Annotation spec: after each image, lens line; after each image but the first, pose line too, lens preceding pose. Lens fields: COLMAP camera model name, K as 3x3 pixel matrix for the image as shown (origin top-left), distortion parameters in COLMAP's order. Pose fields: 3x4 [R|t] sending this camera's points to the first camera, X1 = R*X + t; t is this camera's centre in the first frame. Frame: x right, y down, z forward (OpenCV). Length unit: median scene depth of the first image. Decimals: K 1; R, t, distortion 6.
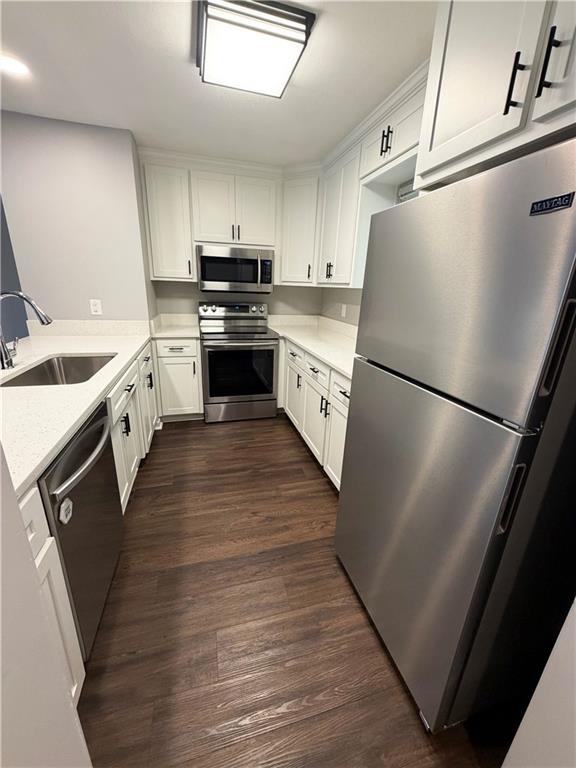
lens RADIAL K [[304.0, 0, 287.1], [0, 304.0, 378.1], [0, 0, 1]] dist [-0.000282, -0.000042]
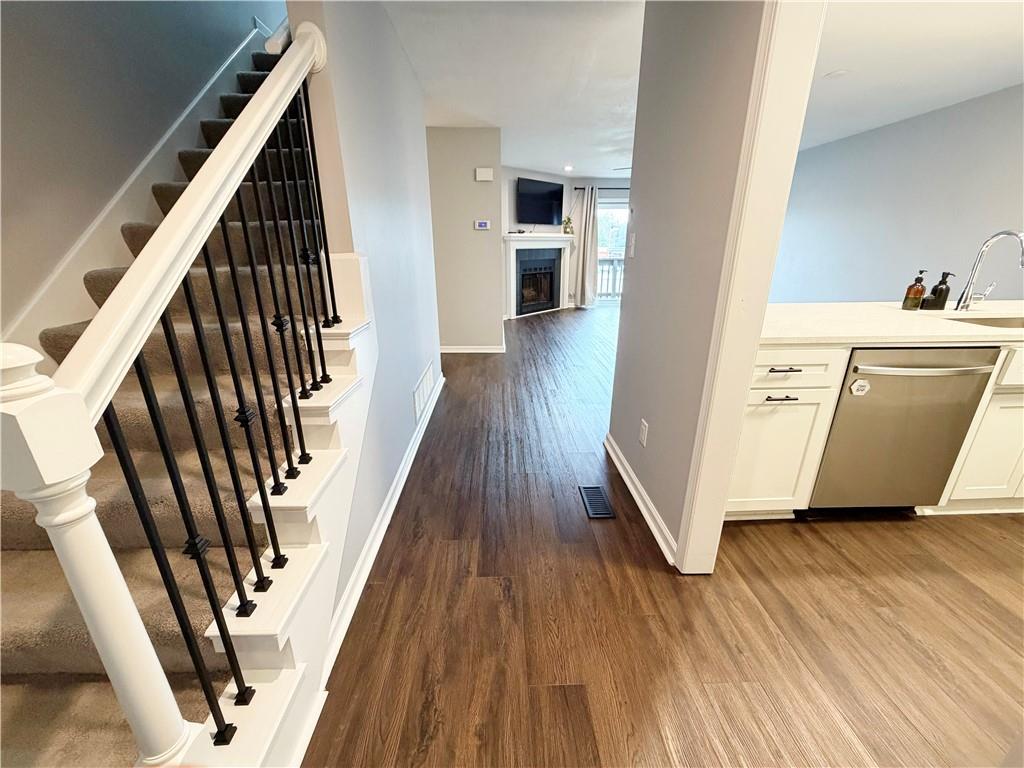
lens RADIAL K [[405.4, 0, 511.9], [0, 405.4, 384.6], [0, 0, 1]] dist [-0.000282, -0.000042]
pose [[-0.235906, 0.283199, -0.929595, 0.593530], [-0.292852, 0.891405, 0.345882, 0.124078], [0.926599, 0.353829, -0.127352, -0.083222]]
